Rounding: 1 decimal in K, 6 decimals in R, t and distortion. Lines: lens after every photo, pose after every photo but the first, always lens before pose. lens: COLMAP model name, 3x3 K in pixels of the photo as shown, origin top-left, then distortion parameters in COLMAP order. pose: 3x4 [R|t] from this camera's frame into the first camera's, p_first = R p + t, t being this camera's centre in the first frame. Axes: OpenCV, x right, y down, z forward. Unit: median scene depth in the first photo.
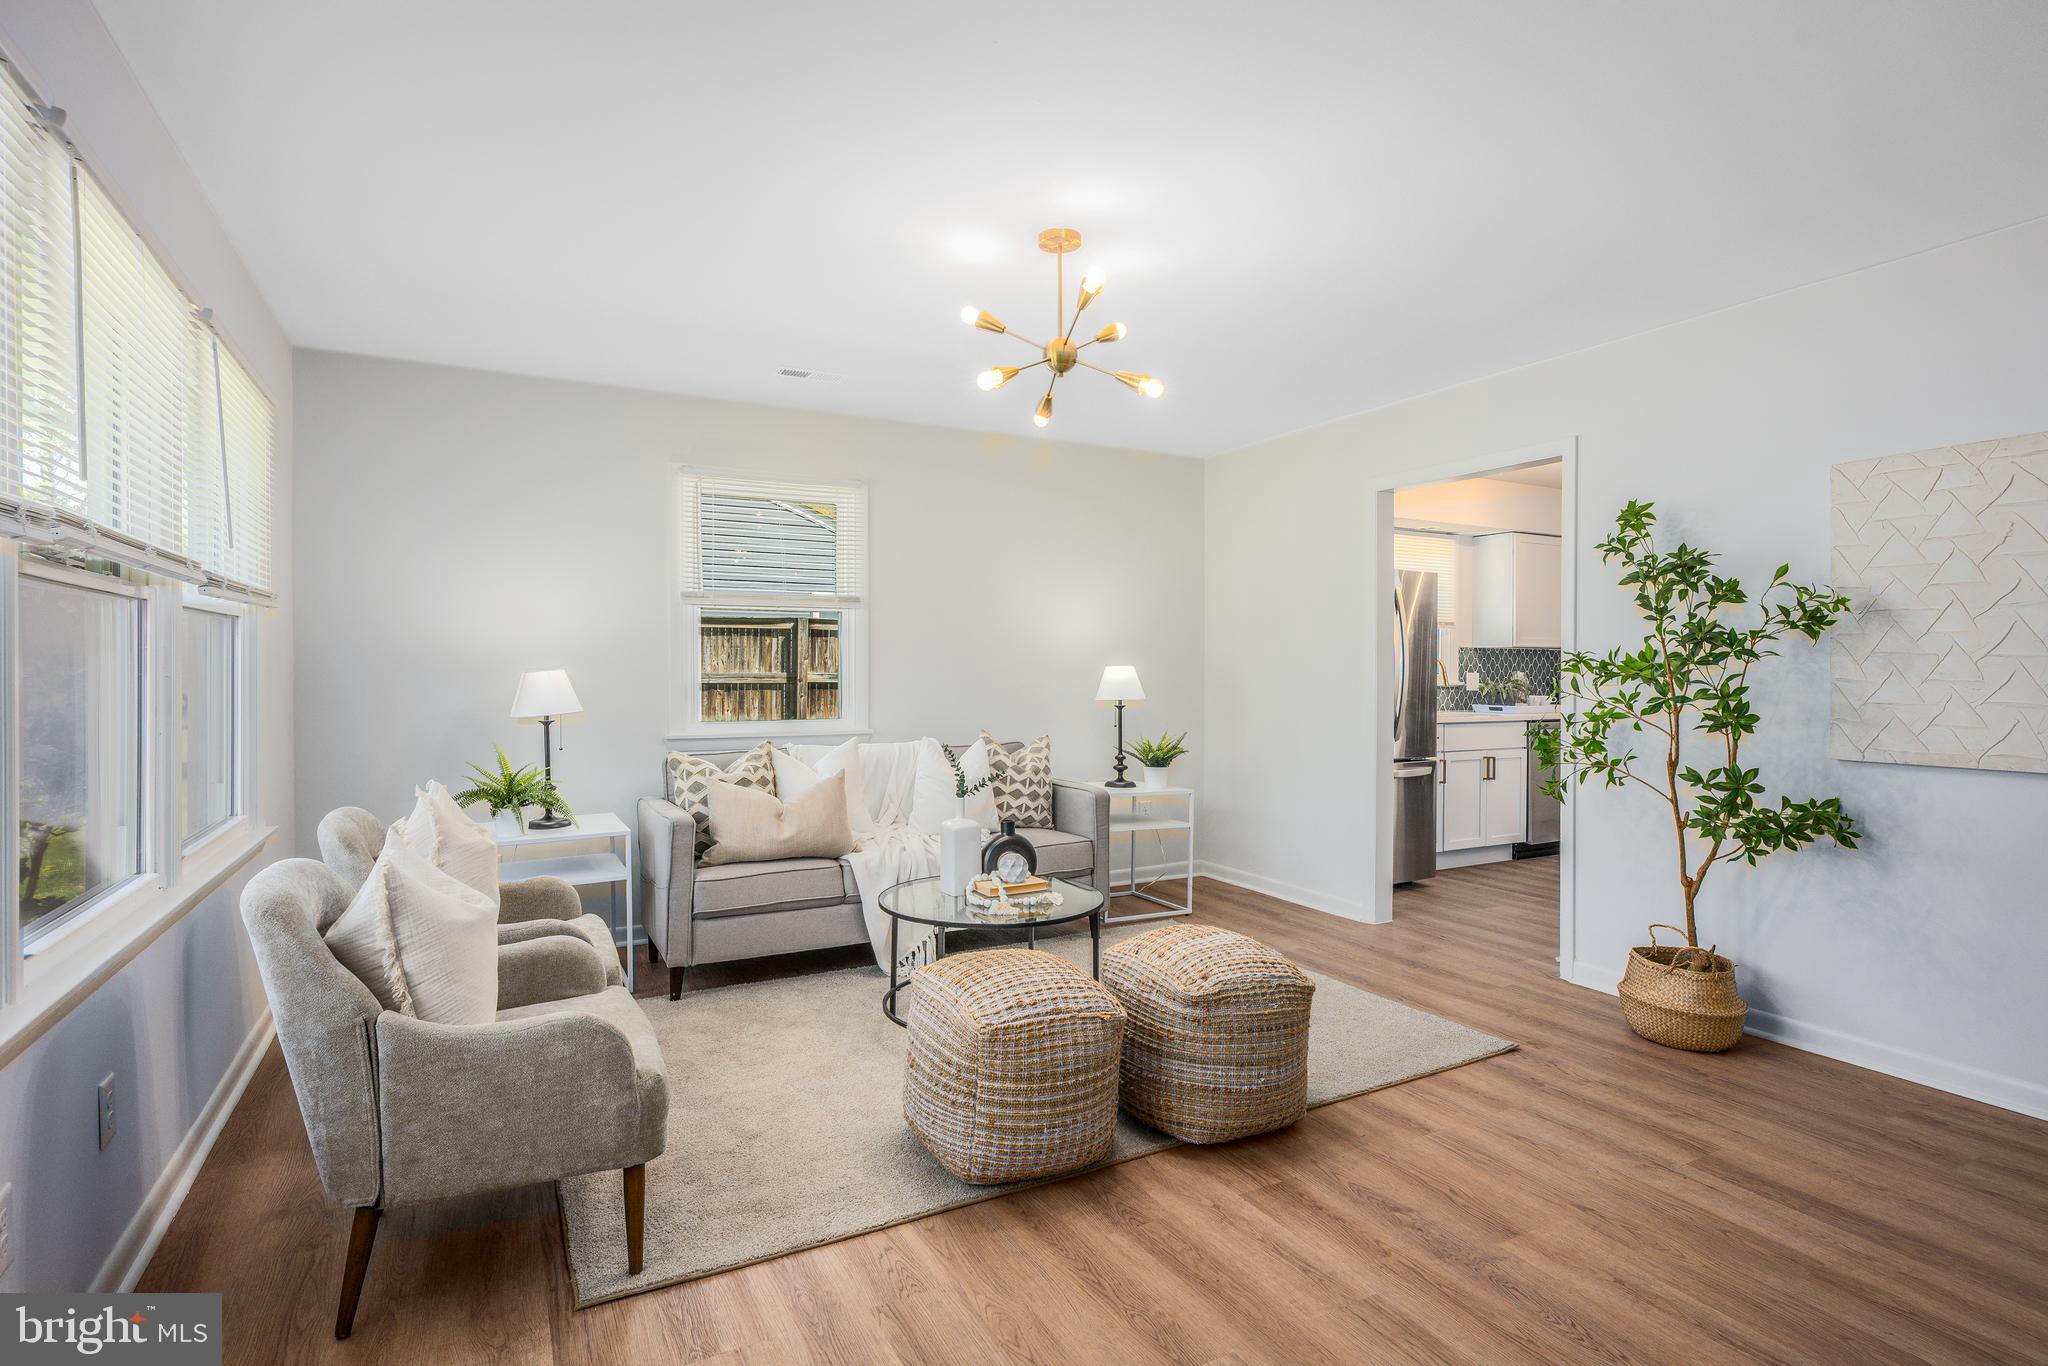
lens RADIAL K [[1007.5, 0, 1017.1], [0, 1007.5, 691.1], [0, 0, 1]] dist [0.003910, -0.000414]
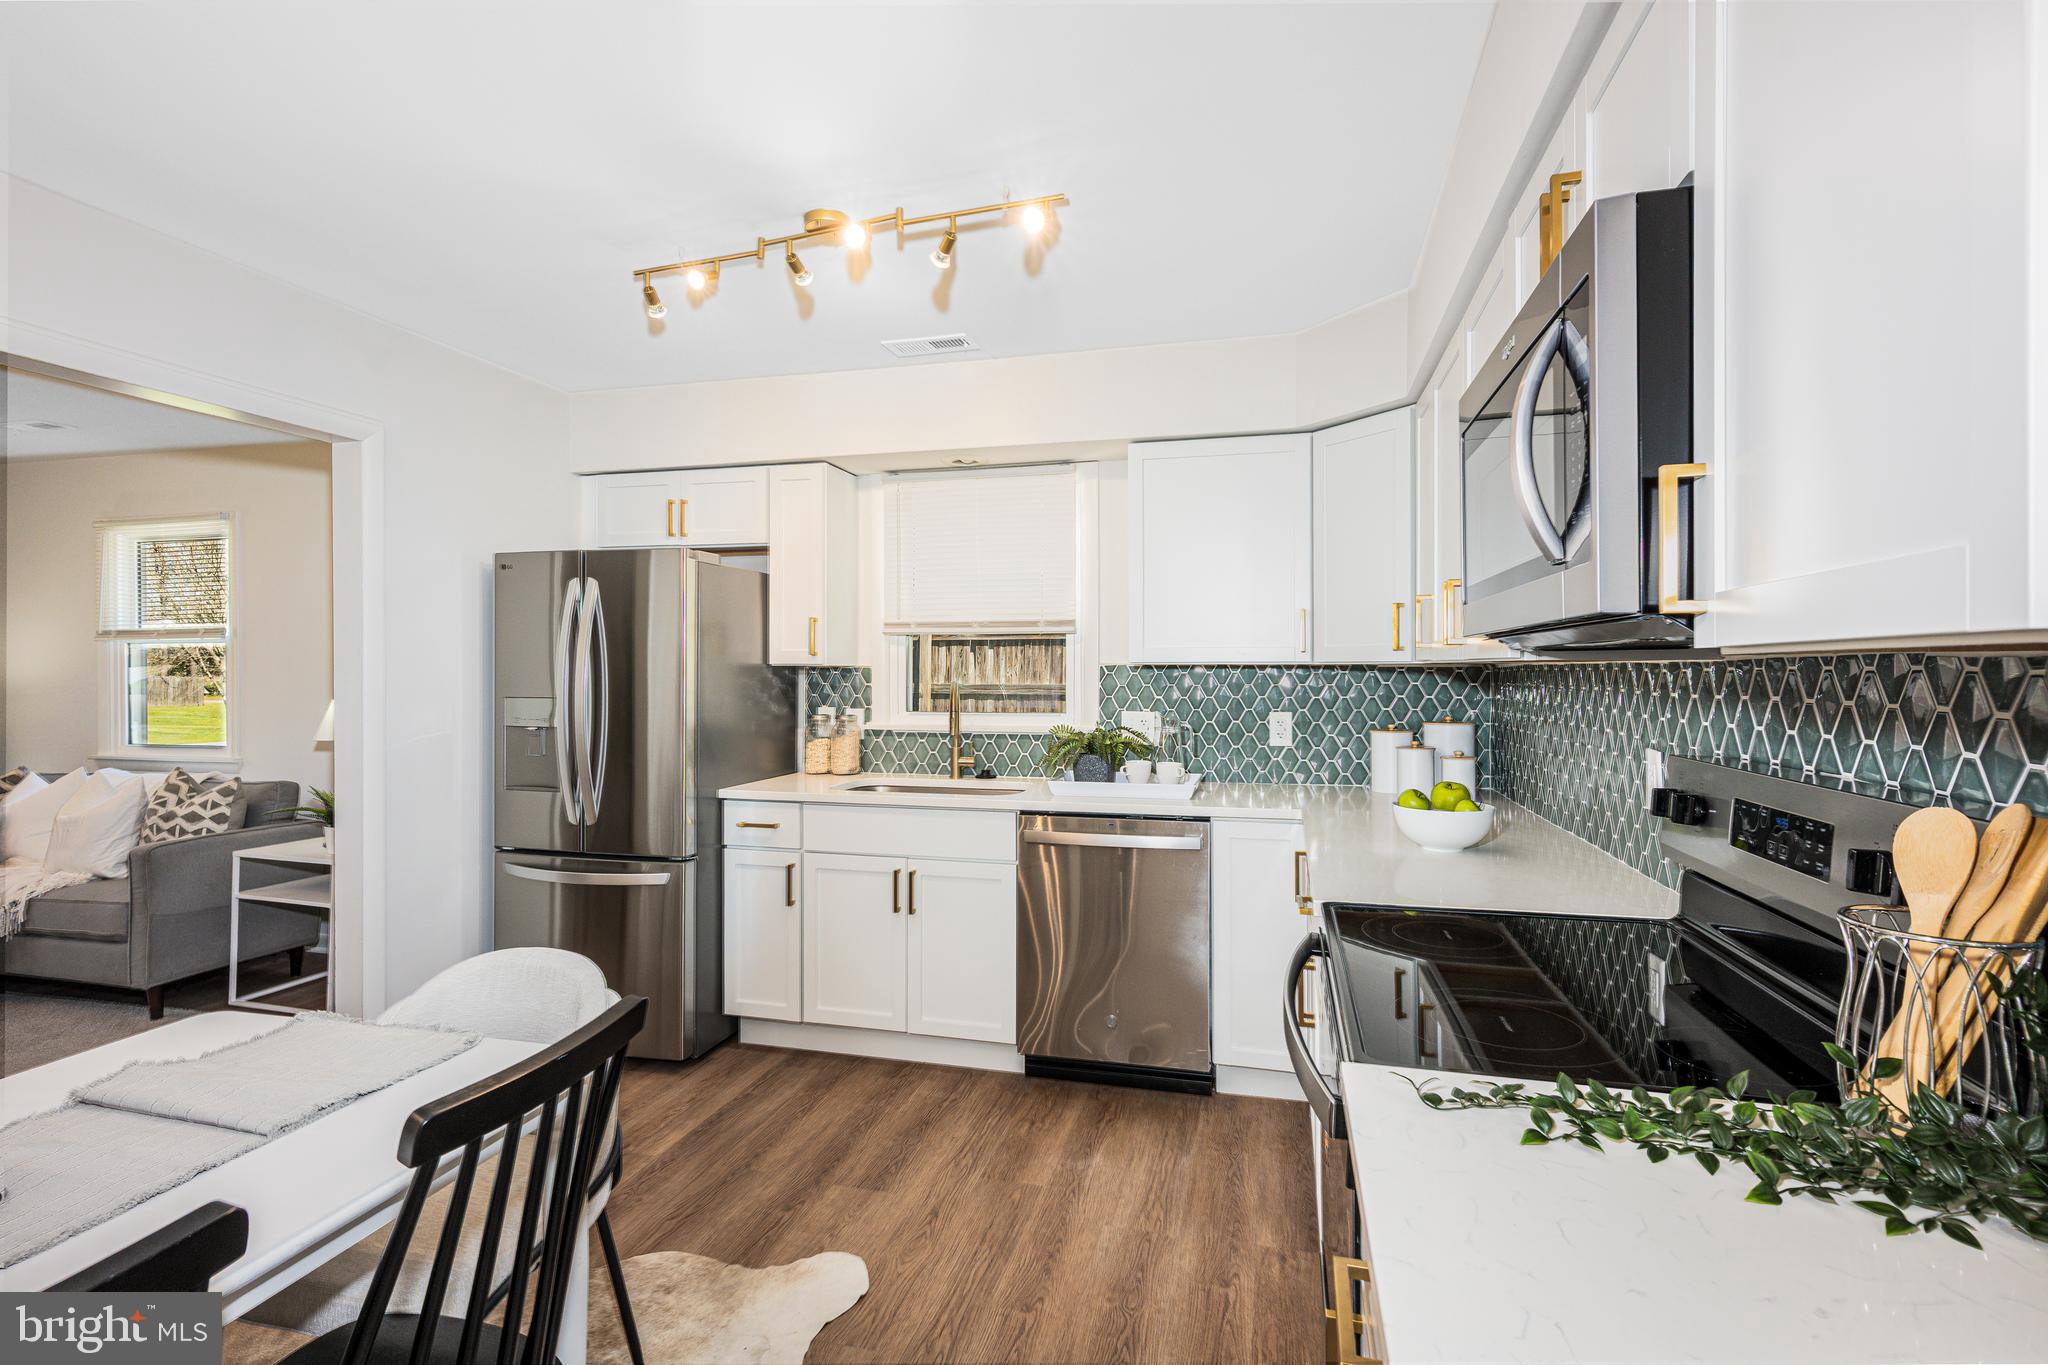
lens RADIAL K [[1007.5, 0, 1026.0], [0, 1007.5, 677.3], [0, 0, 1]] dist [0.003910, -0.000414]
pose [[0.721212, 0.005886, -0.692690, 1.185647], [-0.016957, 0.999814, -0.009159, -0.046532], [0.692507, 0.018351, 0.721178, 0.870020]]
